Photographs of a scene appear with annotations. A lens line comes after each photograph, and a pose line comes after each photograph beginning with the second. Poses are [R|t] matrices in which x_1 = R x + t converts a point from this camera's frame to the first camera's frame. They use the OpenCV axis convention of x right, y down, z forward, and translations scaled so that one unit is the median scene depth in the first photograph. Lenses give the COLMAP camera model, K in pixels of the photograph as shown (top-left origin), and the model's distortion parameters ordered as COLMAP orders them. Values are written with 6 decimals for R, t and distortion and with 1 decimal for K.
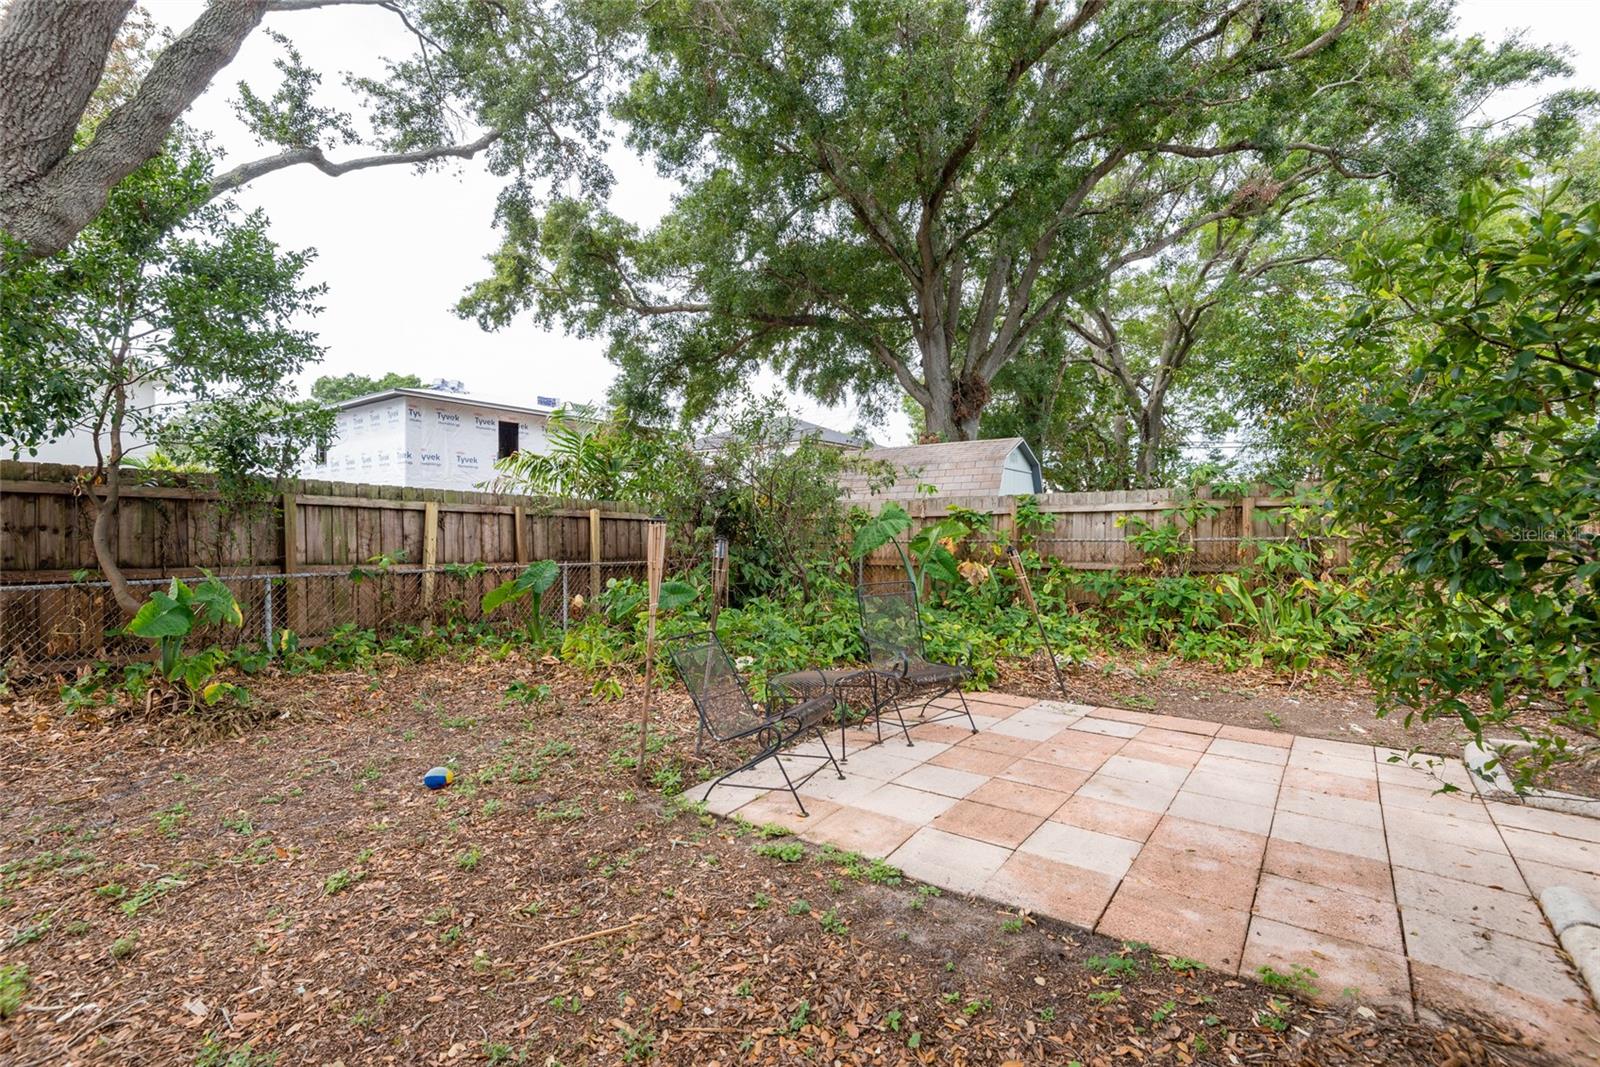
lens RADIAL K [[723.5, 0, 798.9], [0, 723.5, 529.4], [0, 0, 1]] dist [0.010569, -0.002106]
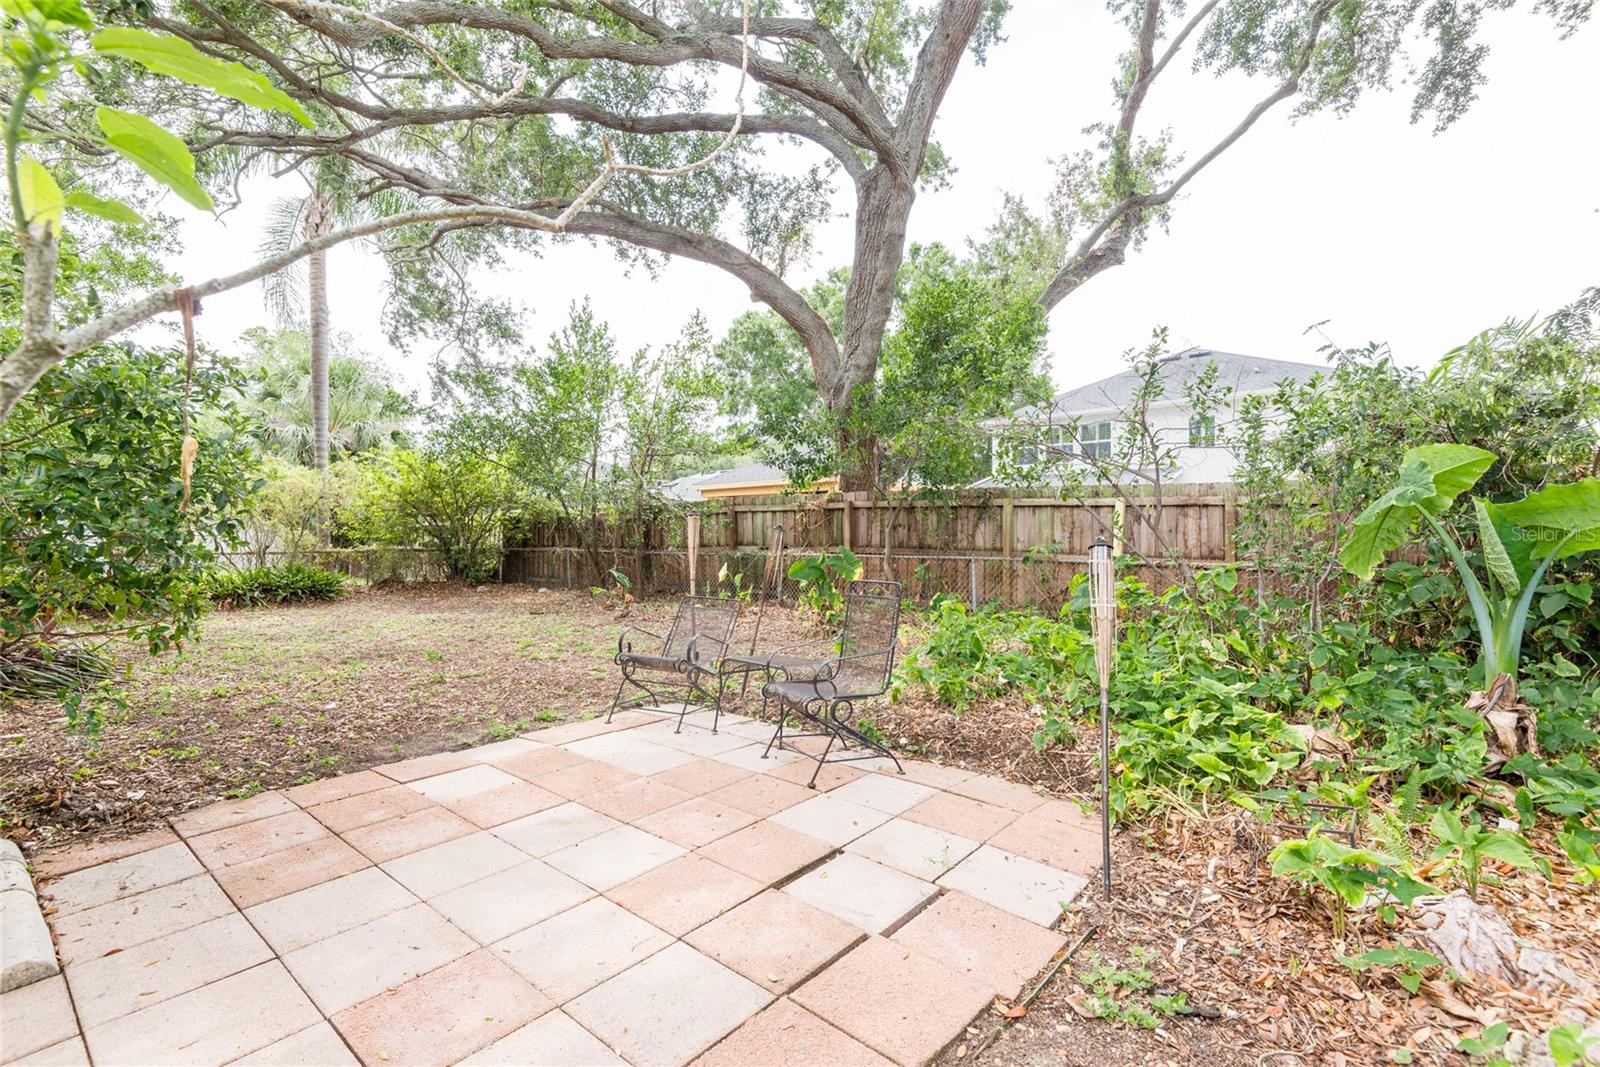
lens RADIAL K [[723.5, 0, 796.9], [0, 723.5, 531.7], [0, 0, 1]] dist [0.010569, -0.002106]
pose [[-0.063418, 0.001364, -0.997986, 0.551725], [-0.001250, 0.999998, 0.001446, 0.011191], [0.997986, 0.001340, -0.063416, 0.582477]]
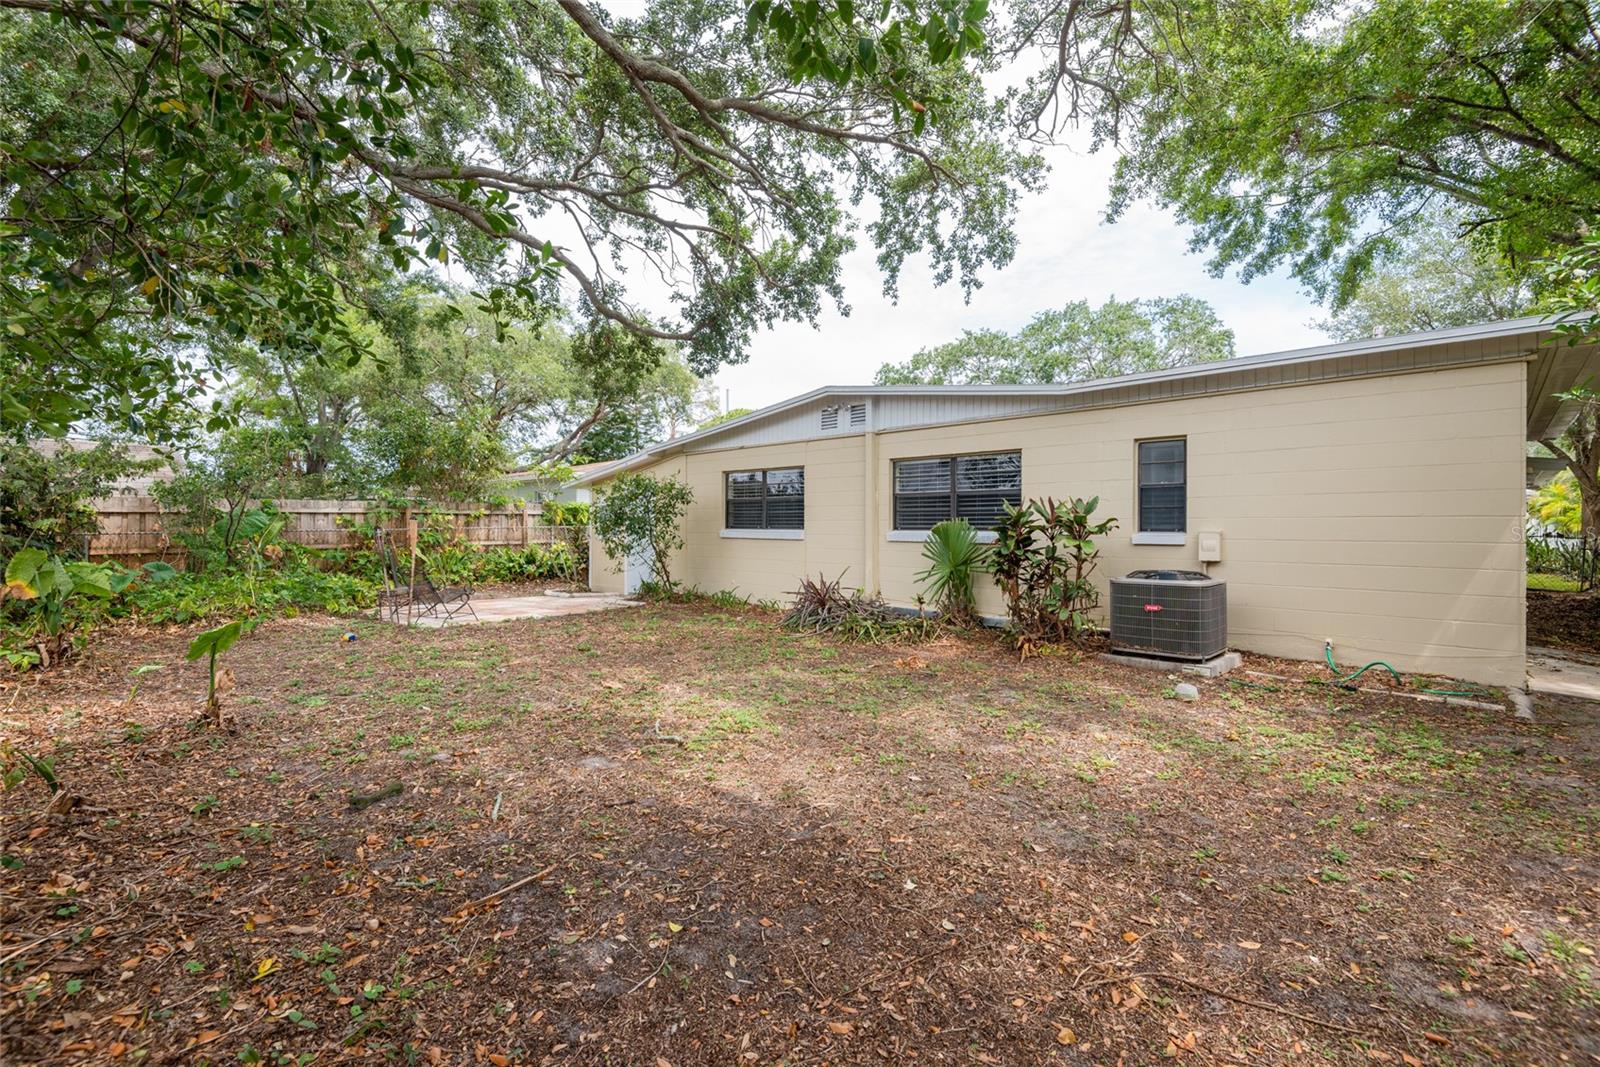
lens RADIAL K [[723.5, 0, 800.0], [0, 723.5, 534.1], [0, 0, 1]] dist [0.010569, -0.002106]
pose [[0.090186, -0.006067, 0.995906, -1.113872], [-0.003116, 0.999975, 0.006374, 0.008766], [-0.995920, -0.003678, 0.090165, -0.207975]]
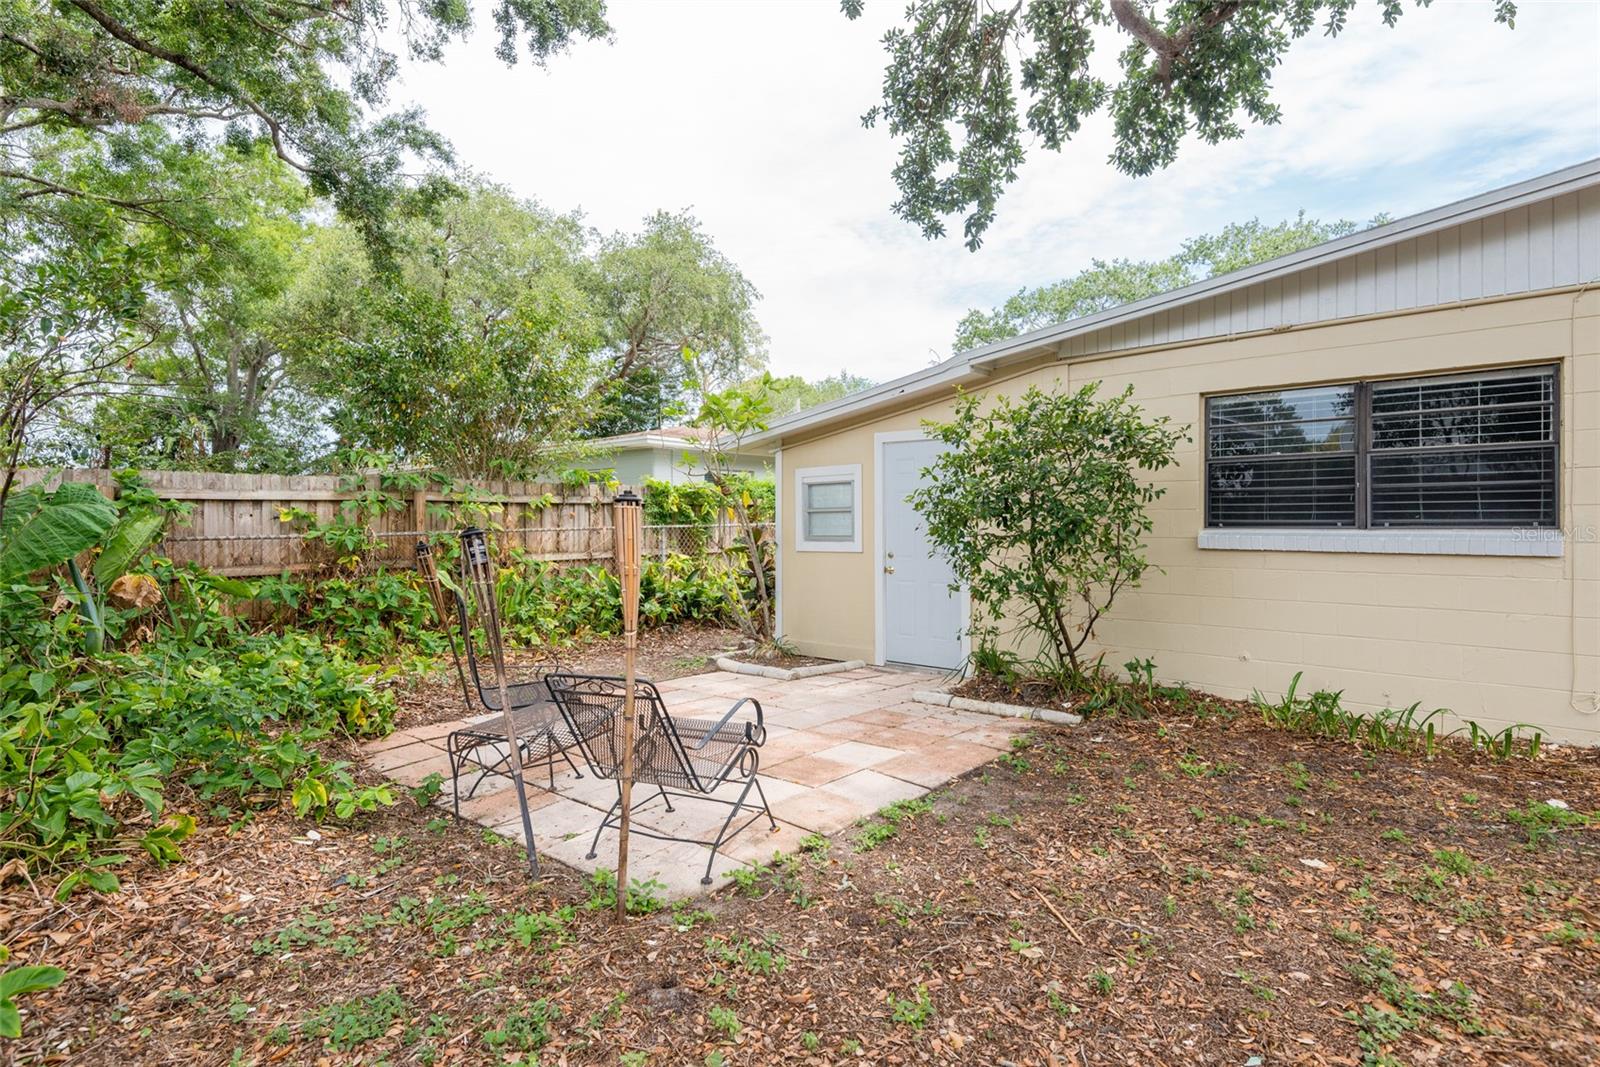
lens RADIAL K [[825.5, 0, 794.4], [0, 825.5, 531.7], [0, 0, 1]] dist [0.009172, -0.000982]
pose [[0.074386, -0.006171, 0.997210, -0.418778], [0.003577, 0.999976, 0.005921, 0.005681], [-0.997223, 0.003127, 0.074406, 0.366246]]
